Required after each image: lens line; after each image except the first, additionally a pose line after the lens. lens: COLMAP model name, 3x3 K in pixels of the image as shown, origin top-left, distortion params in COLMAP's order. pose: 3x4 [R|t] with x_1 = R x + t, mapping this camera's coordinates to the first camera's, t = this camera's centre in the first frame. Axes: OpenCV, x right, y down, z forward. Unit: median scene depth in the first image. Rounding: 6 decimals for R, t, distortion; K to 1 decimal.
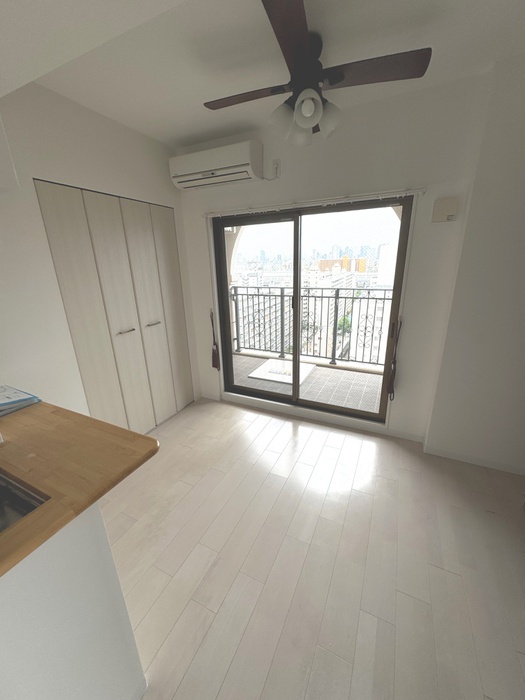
lens RADIAL K [[279.2, 0, 261.9], [0, 279.2, 350.0], [0, 0, 1]] dist [-0.000080, -0.000289]
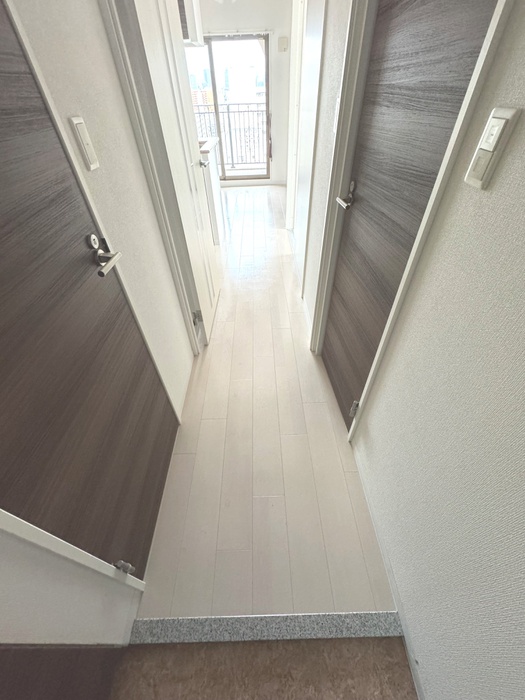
lens RADIAL K [[279.2, 0, 263.9], [0, 279.2, 351.4], [0, 0, 1]] dist [-0.000080, -0.000289]
pose [[0.891417, -0.310117, 0.330459, -0.756254], [0.139499, 0.881559, 0.450992, 0.492503], [-0.431179, -0.355923, 0.829098, -1.288784]]
